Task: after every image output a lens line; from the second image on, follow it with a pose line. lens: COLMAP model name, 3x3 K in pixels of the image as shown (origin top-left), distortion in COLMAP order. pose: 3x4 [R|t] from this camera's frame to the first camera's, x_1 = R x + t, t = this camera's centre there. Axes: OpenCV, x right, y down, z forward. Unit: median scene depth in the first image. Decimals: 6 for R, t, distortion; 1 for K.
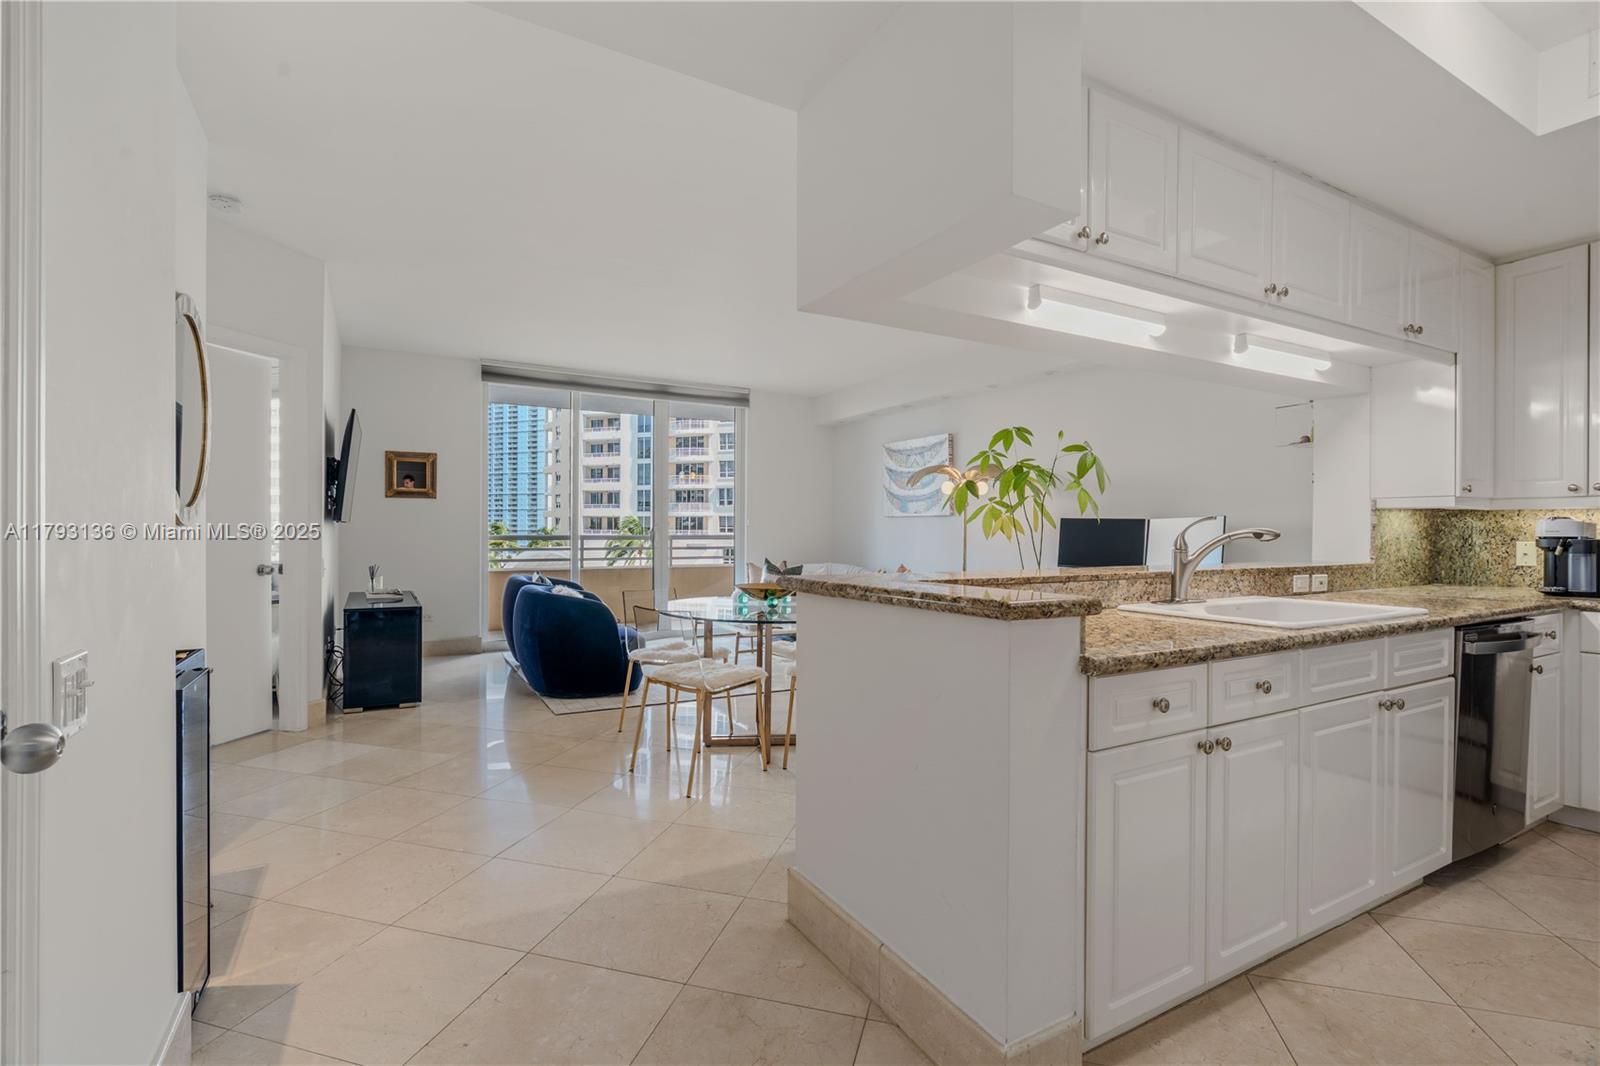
lens RADIAL K [[735.2, 0, 791.0], [0, 735.2, 531.8], [0, 0, 1]] dist [-0.000612, 0.001415]
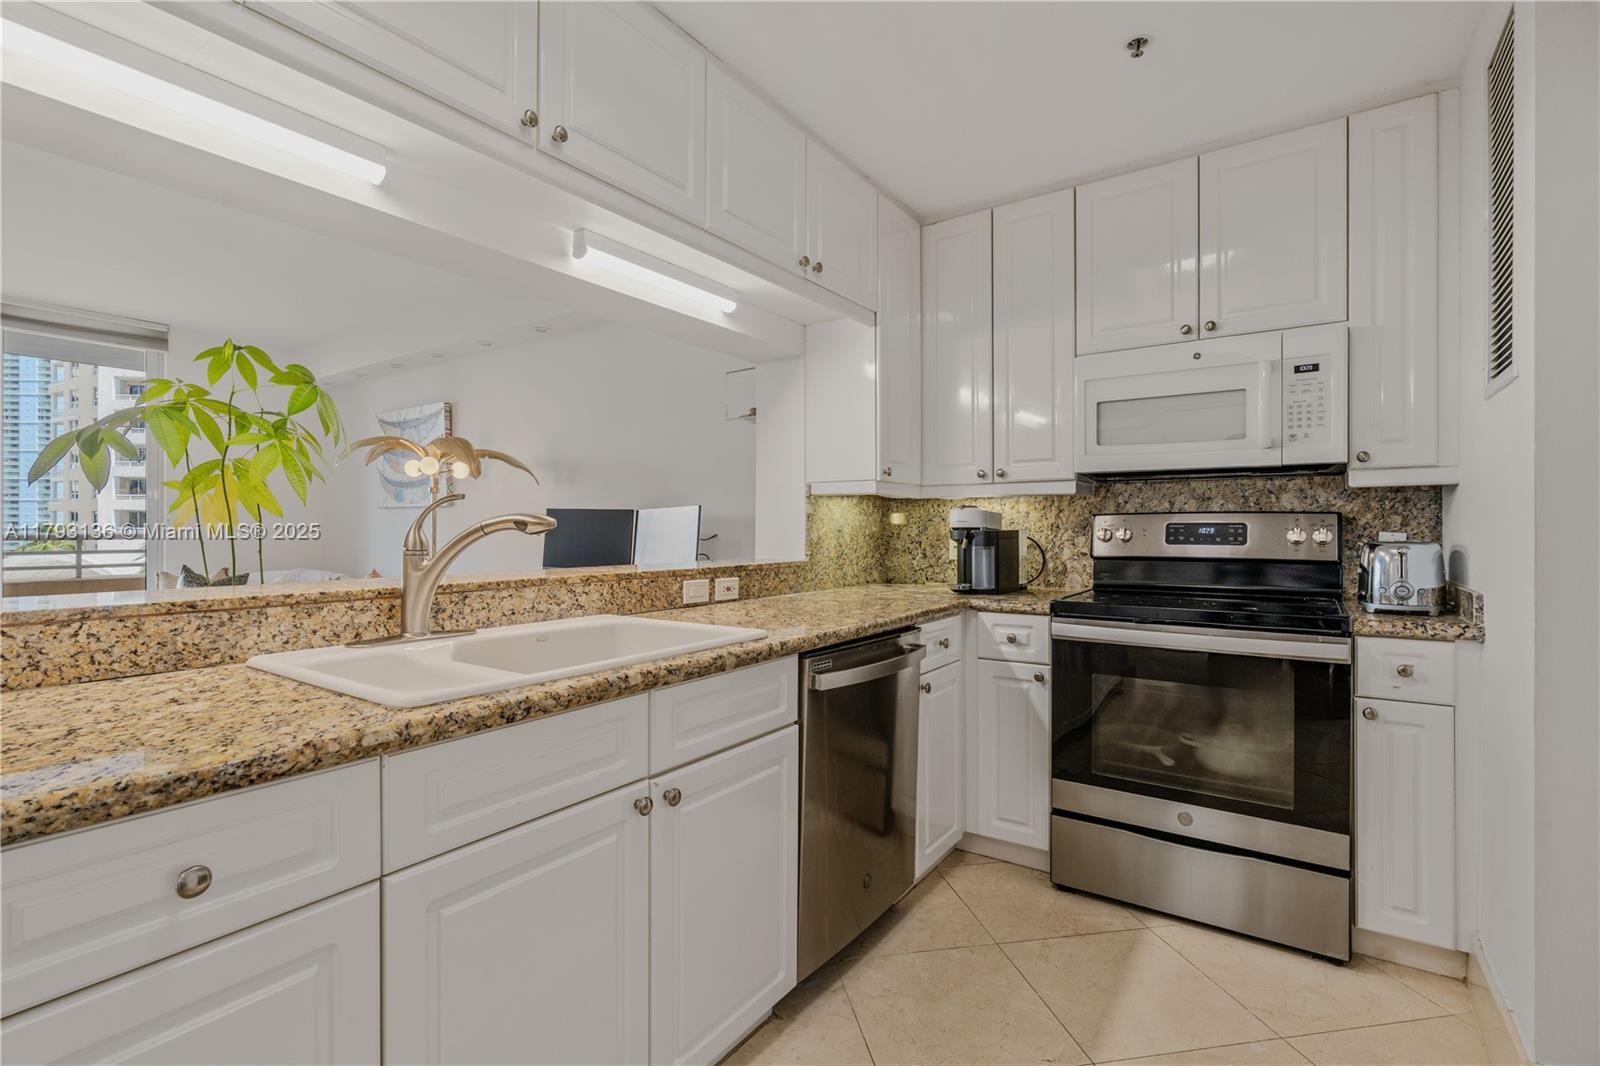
lens RADIAL K [[738.1, 0, 790.0], [0, 738.1, 528.8], [0, 0, 1]] dist [-0.003681, 0.000246]
pose [[0.900939, -0.003959, 0.433927, 0.397190], [0.003874, 0.999992, 0.001079, 0.005555], [-0.433928, 0.000709, 0.900947, 0.245556]]
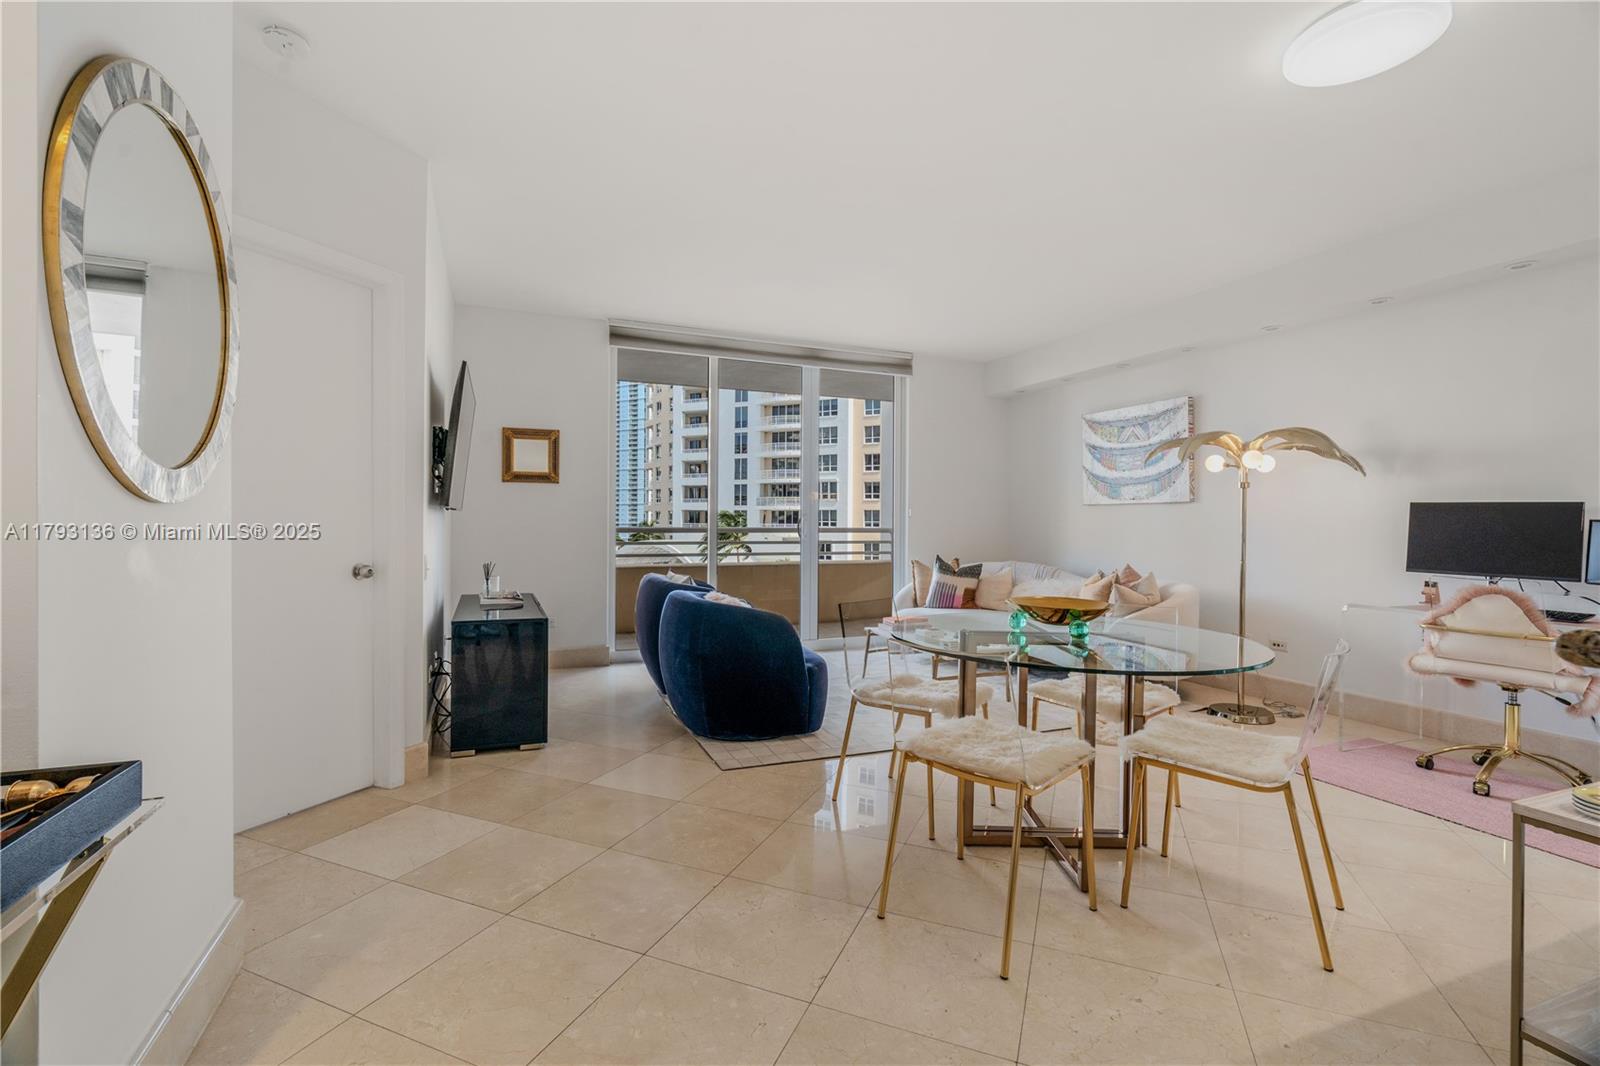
lens RADIAL K [[721.2, 0, 796.0], [0, 721.2, 526.1], [0, 0, 1]] dist [0.001931, -0.000007]
pose [[0.993362, 0.001345, -0.115023, -0.213343], [-0.001301, 0.999999, 0.000453, 0.006800], [0.115024, -0.000301, 0.993363, 0.379656]]
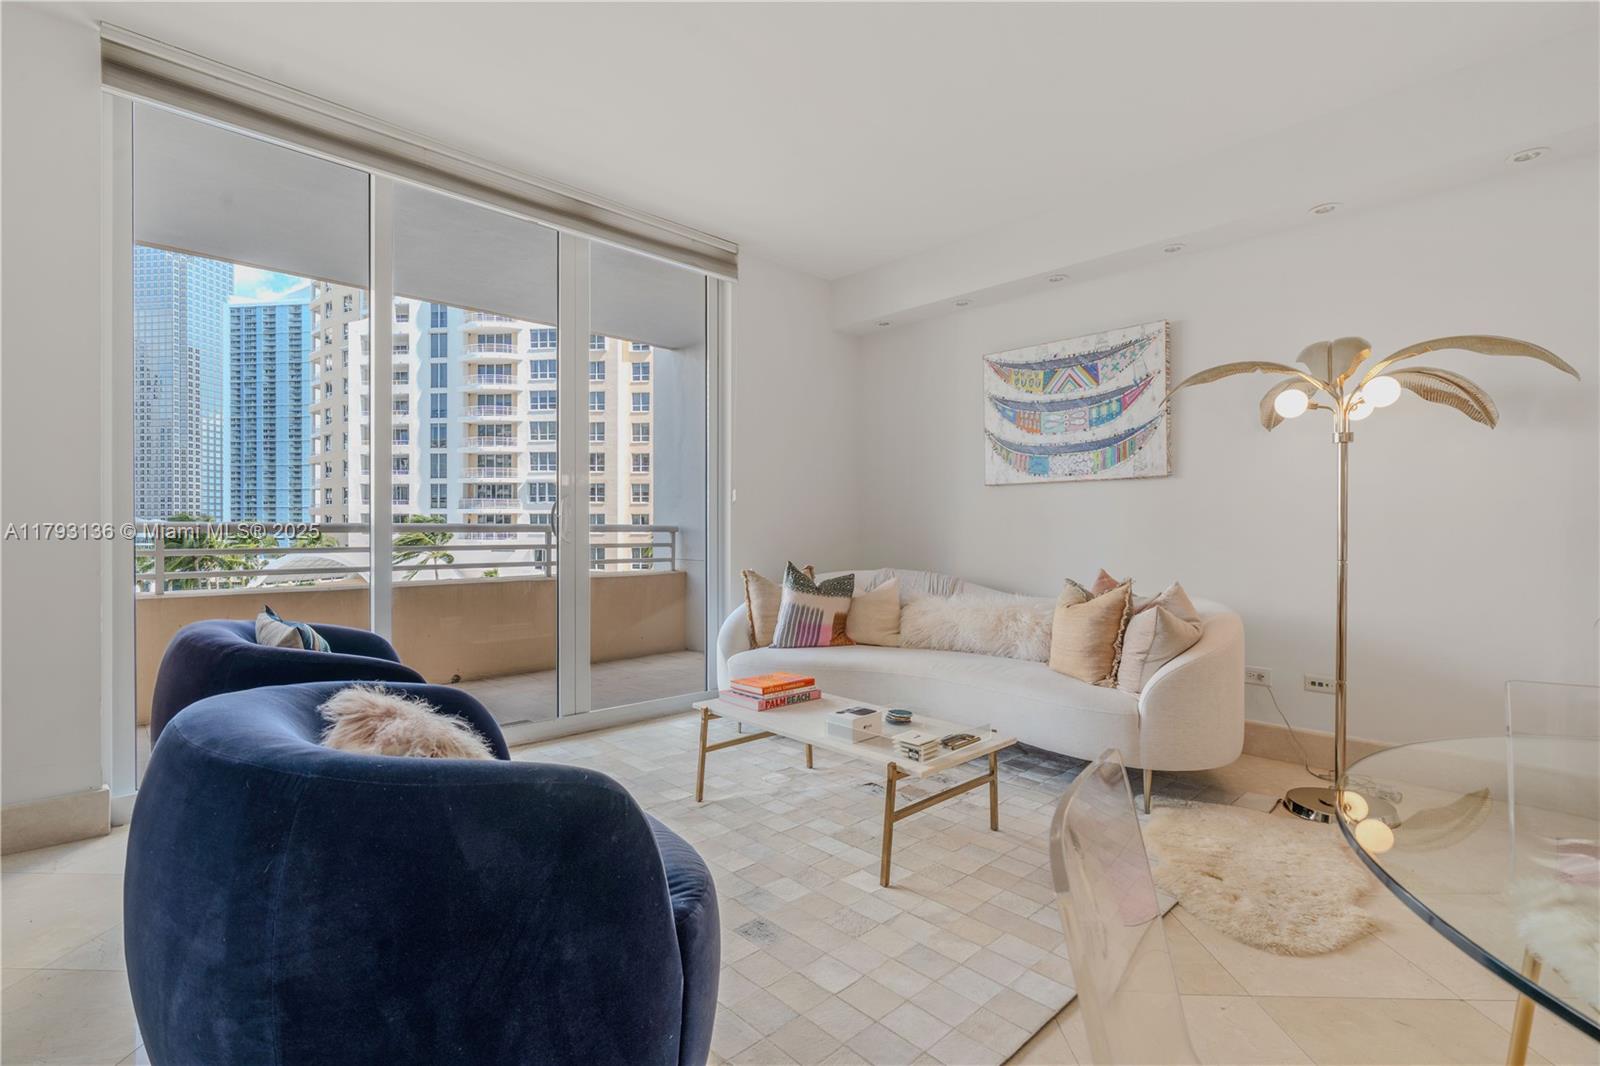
lens RADIAL K [[738.1, 0, 790.0], [0, 738.1, 528.8], [0, 0, 1]] dist [-0.003681, 0.000246]
pose [[0.968259, -0.004511, 0.249907, -0.352863], [0.005332, 0.999982, -0.002606, 0.030547], [-0.249891, 0.003856, 0.968266, 1.079052]]
